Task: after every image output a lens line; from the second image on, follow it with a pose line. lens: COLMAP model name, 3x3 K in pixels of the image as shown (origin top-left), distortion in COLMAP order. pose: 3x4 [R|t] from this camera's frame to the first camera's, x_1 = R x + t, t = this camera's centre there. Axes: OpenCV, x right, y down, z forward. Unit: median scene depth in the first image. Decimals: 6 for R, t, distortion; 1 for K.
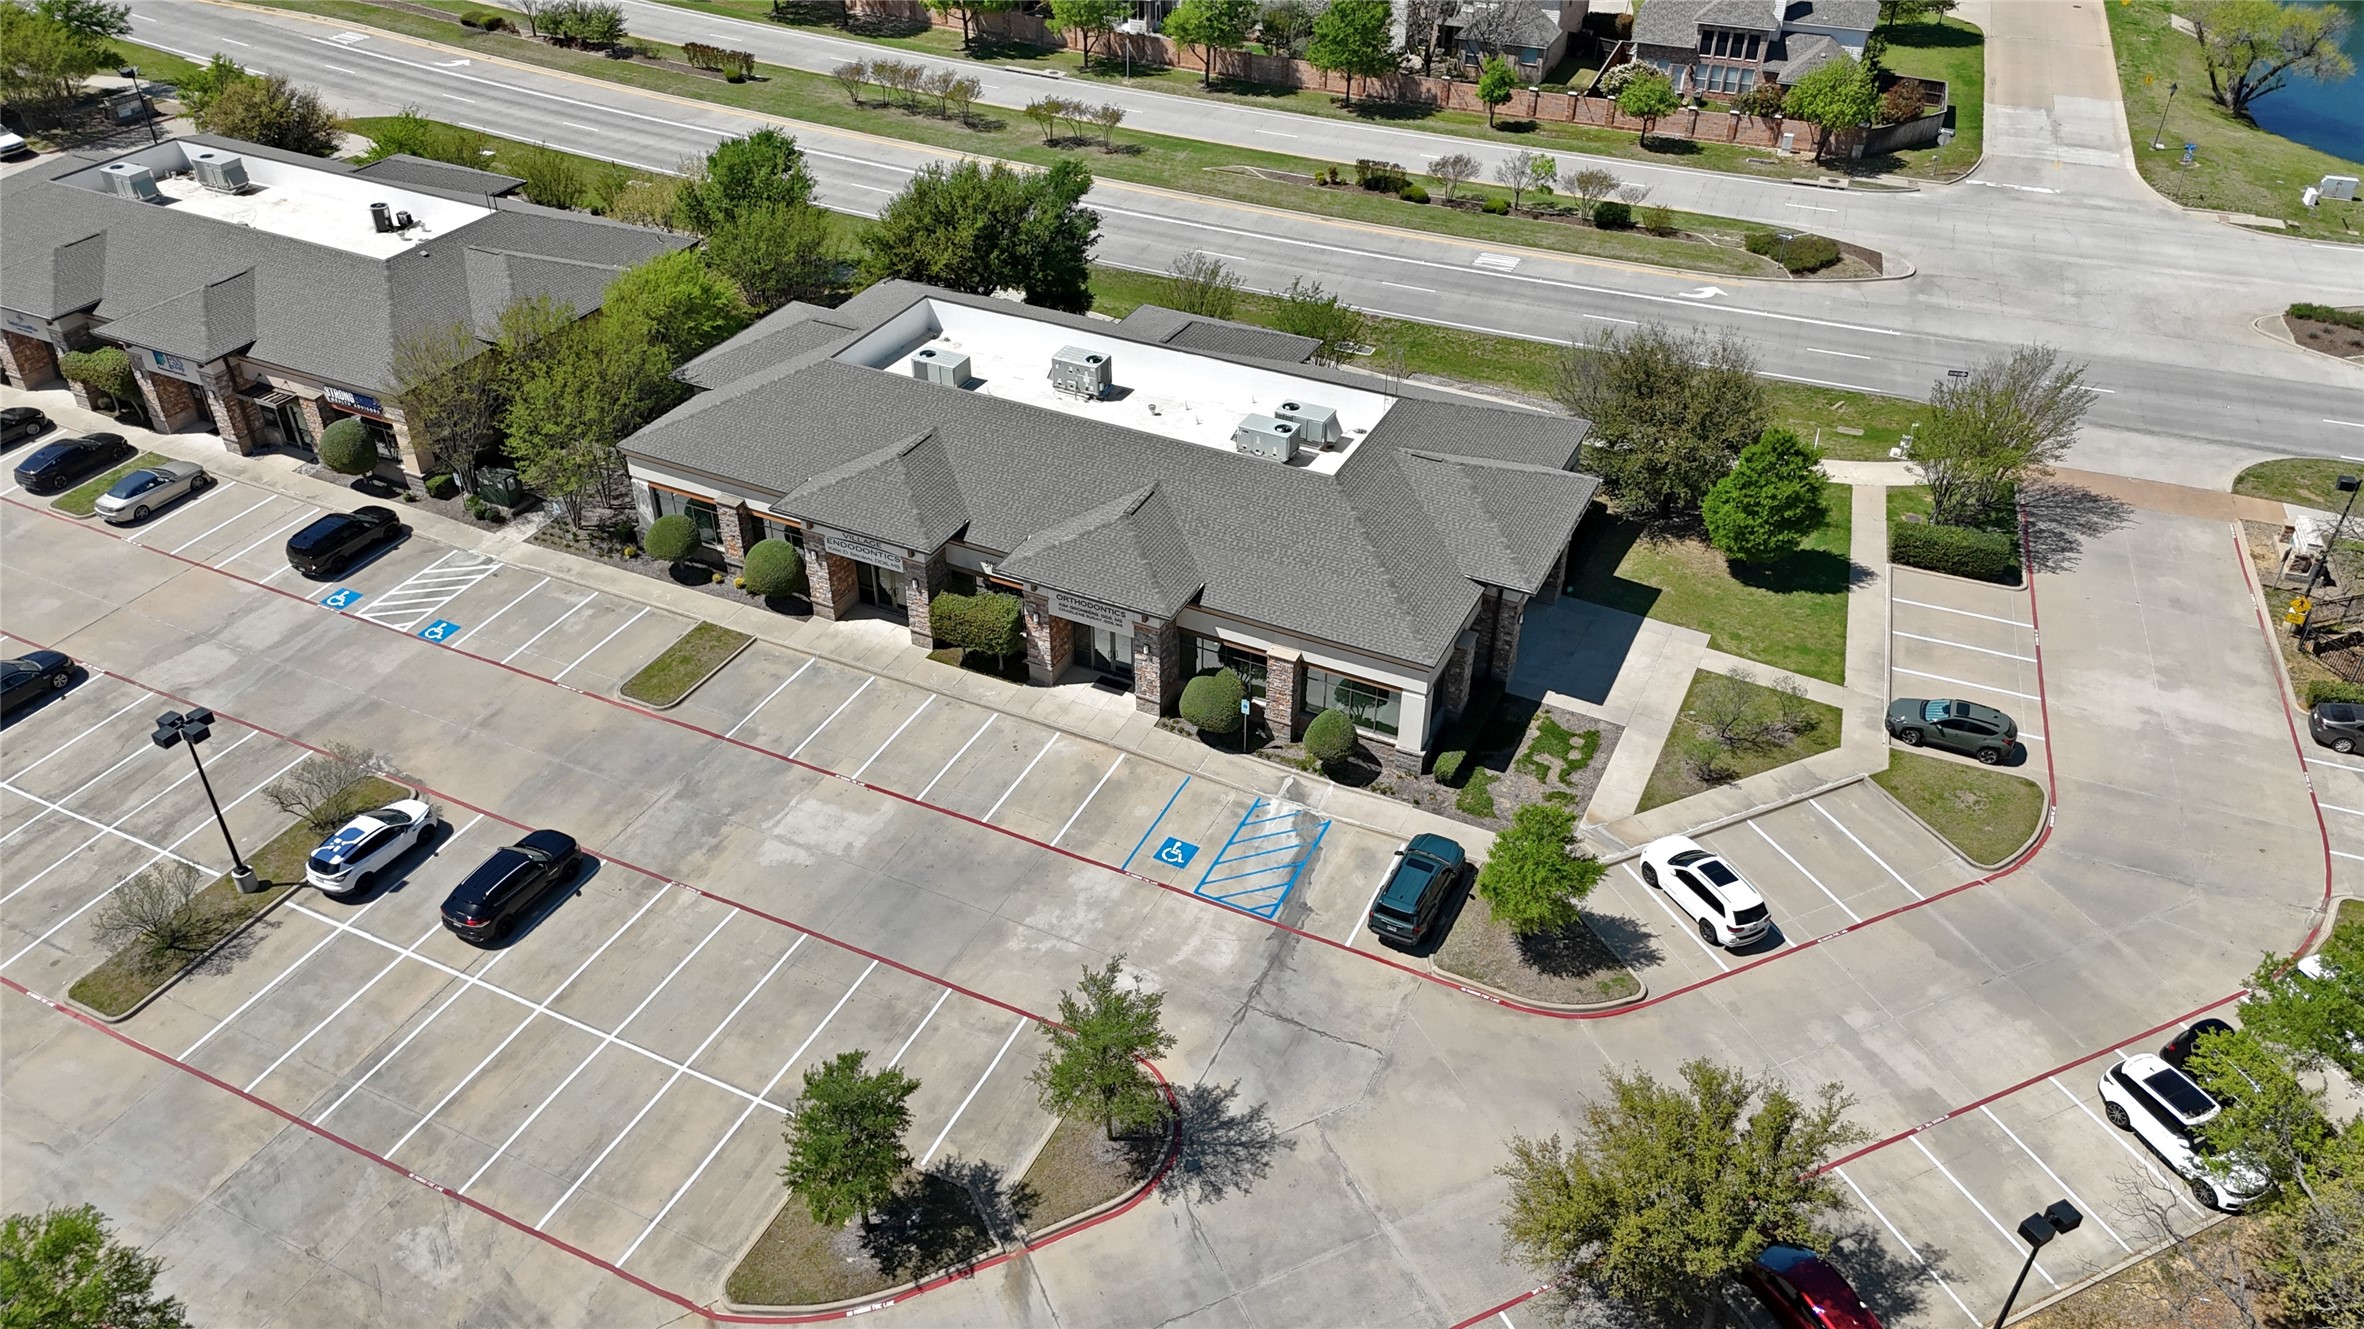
lens RADIAL K [[1746.0, 0, 1181.9], [0, 1746.0, 654.3], [0, 0, 1]] dist [0.070878, -0.071113]
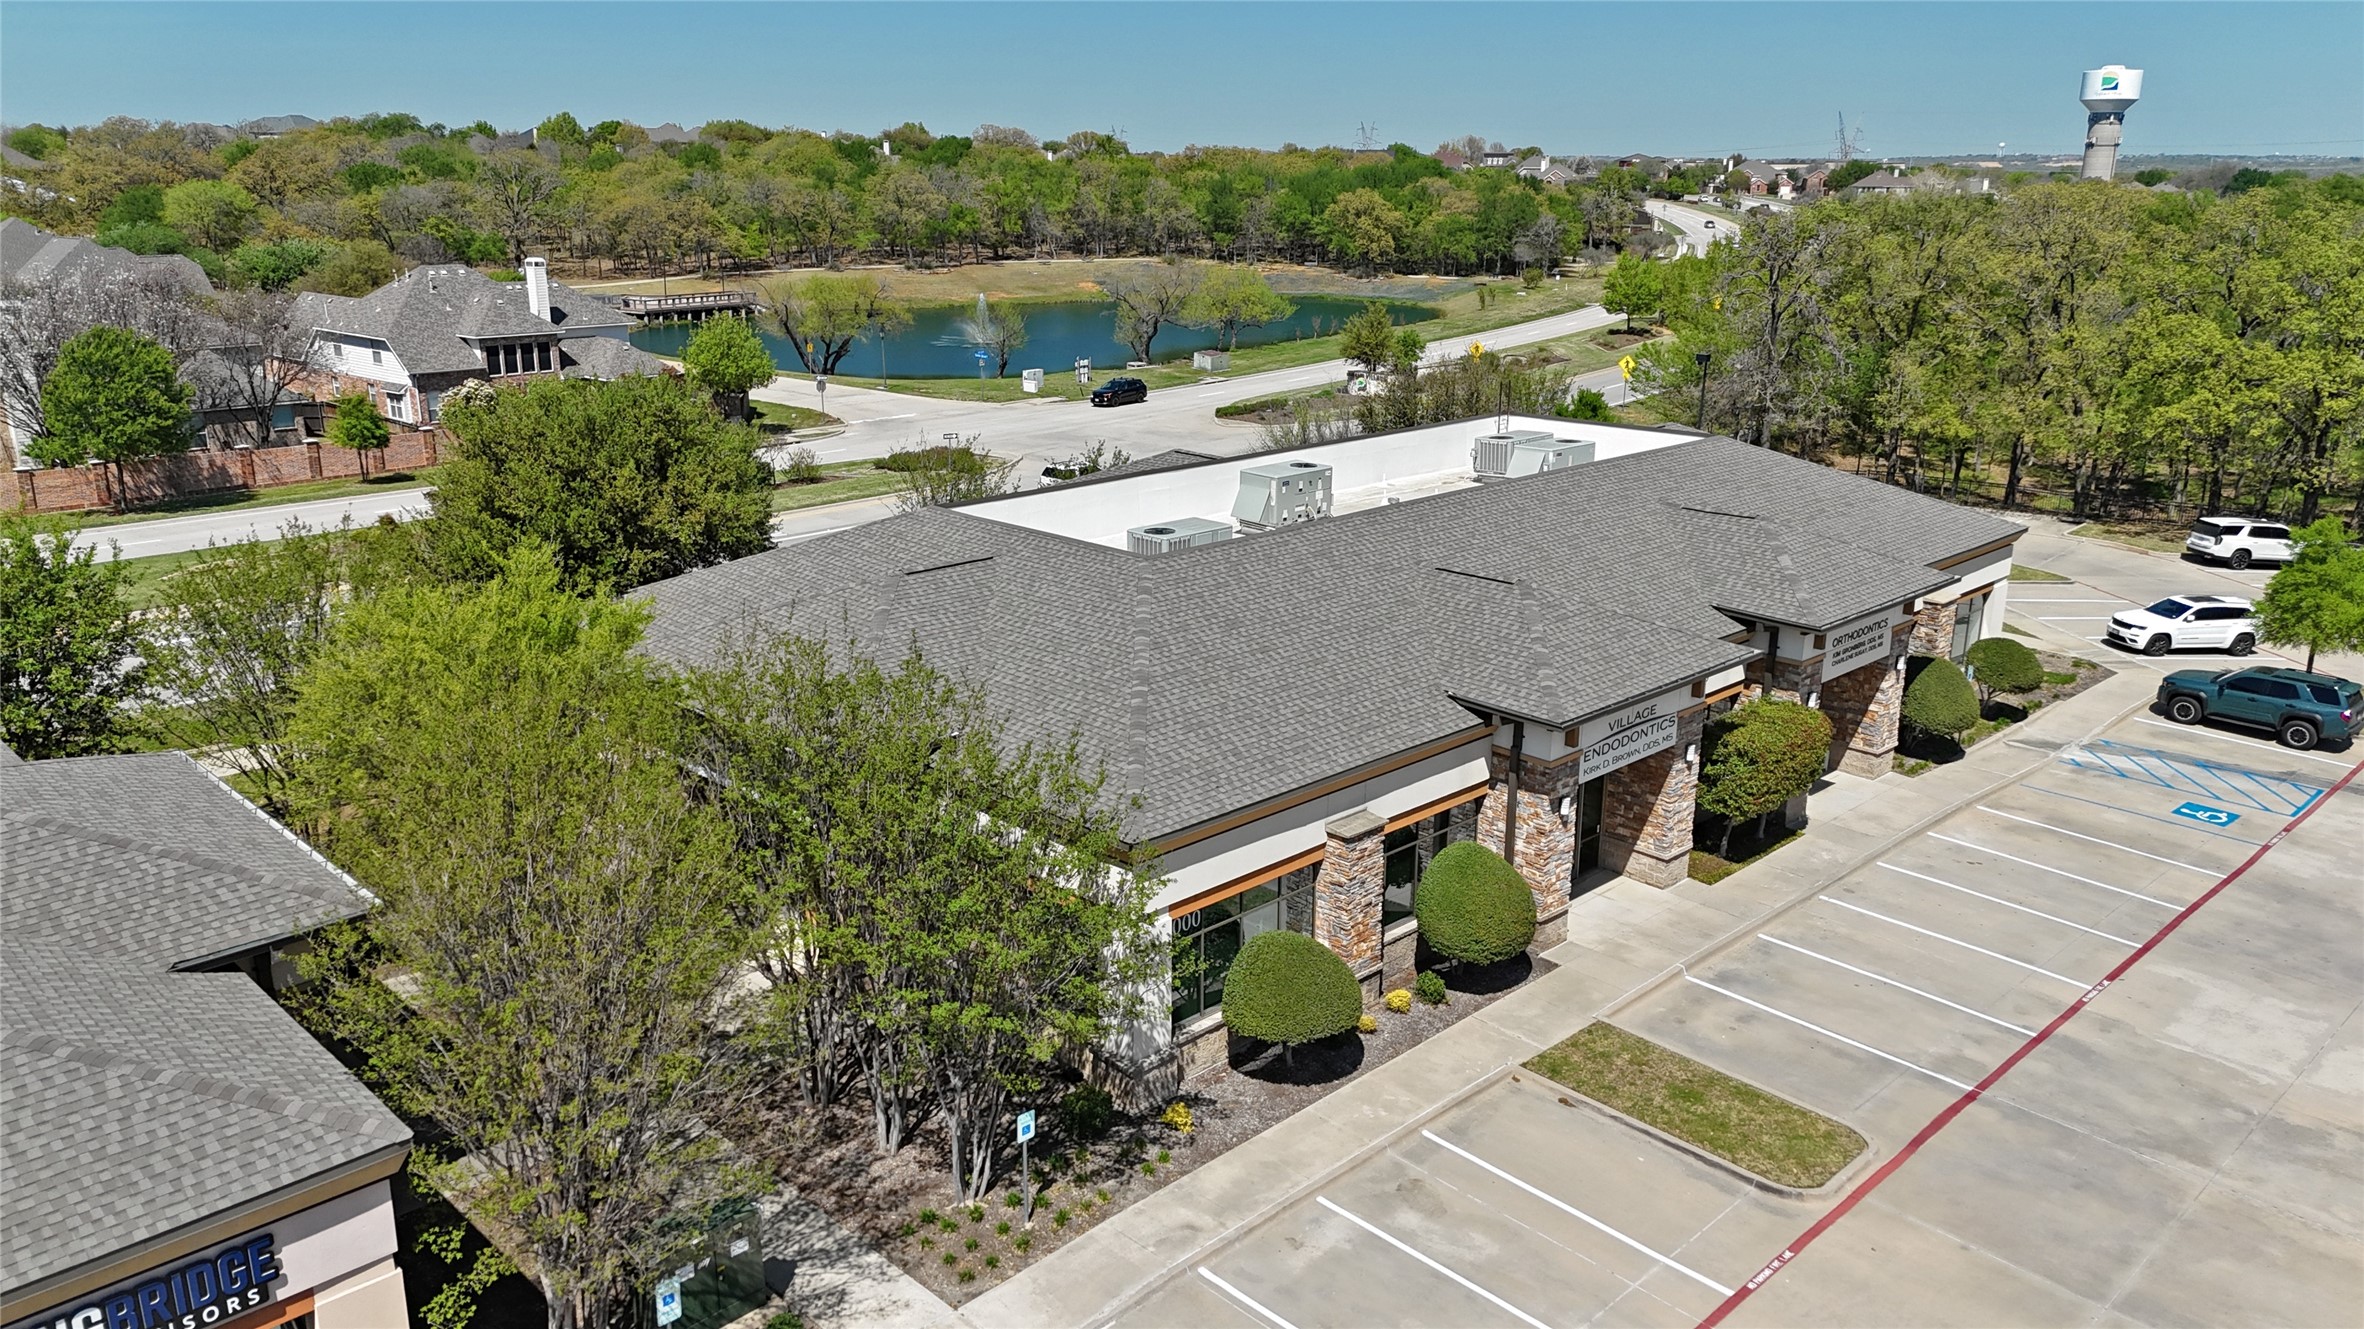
lens RADIAL K [[1730.2, 0, 1182.0], [0, 1730.2, 664.5], [0, 0, 1]] dist [0.071985, -0.055811]
pose [[0.337903, -0.266143, 0.902768, -0.624026], [0.534473, 0.843781, 0.048702, -0.158282], [-0.774700, 0.466049, 0.427362, 0.785524]]
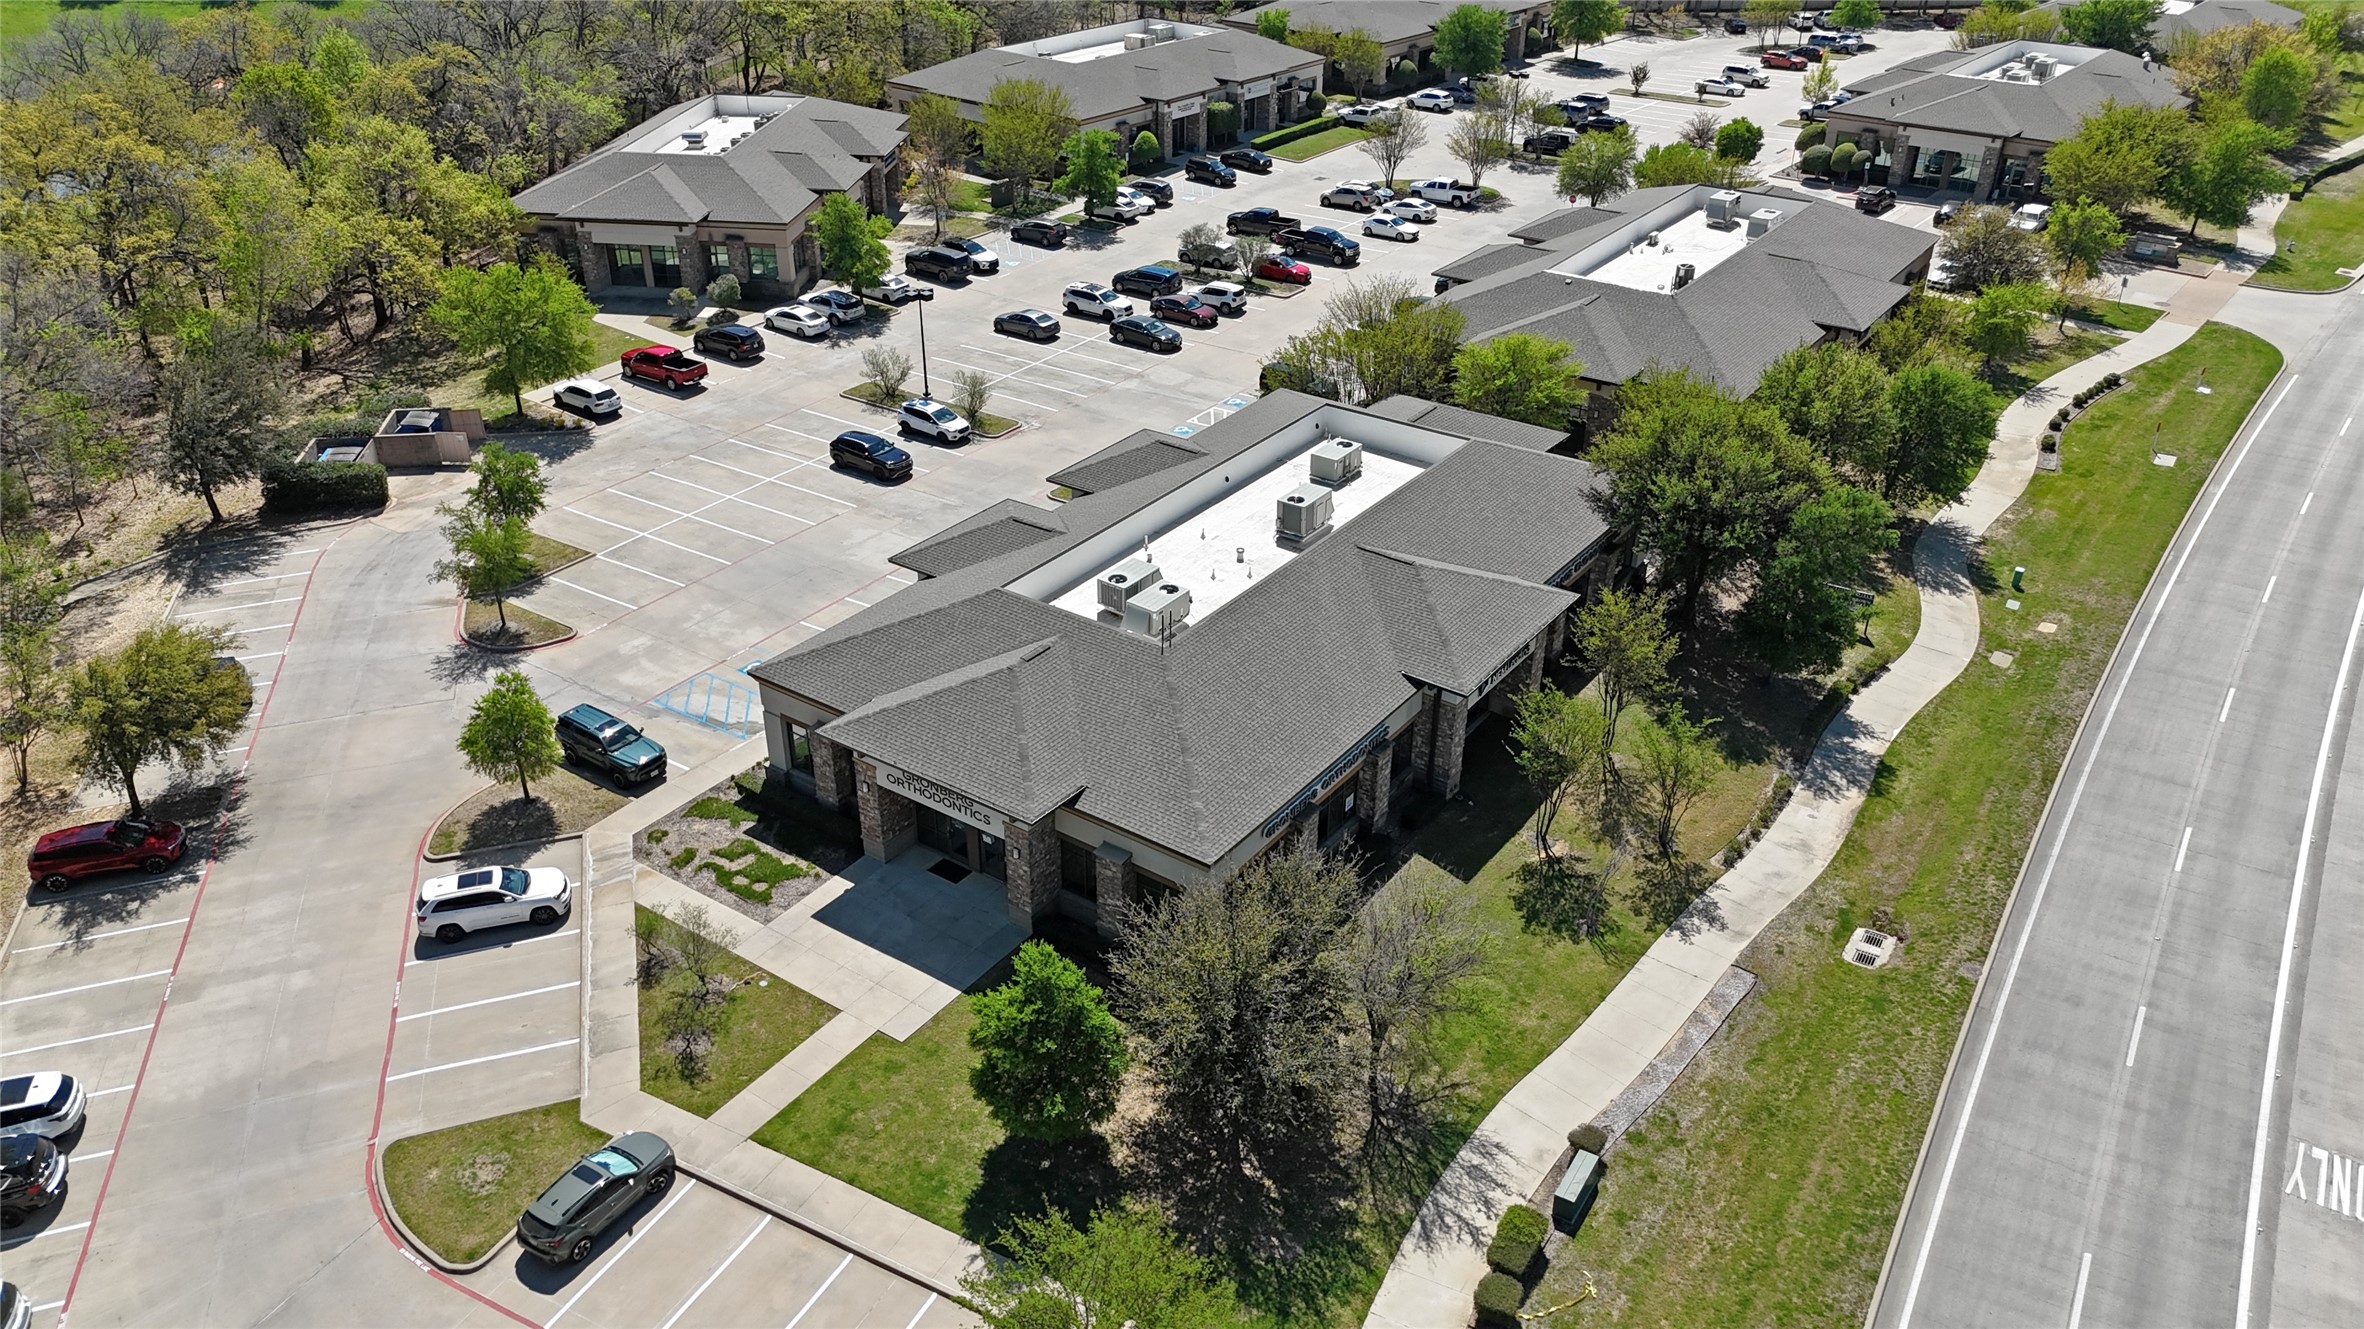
lens RADIAL K [[1734.7, 0, 1179.2], [0, 1734.7, 664.9], [0, 0, 1]] dist [0.080842, -0.090918]
pose [[-0.165570, 0.482670, -0.860010, 0.796502], [-0.565111, 0.668243, 0.483839, -0.516831], [0.808230, 0.566110, 0.162121, 0.826852]]
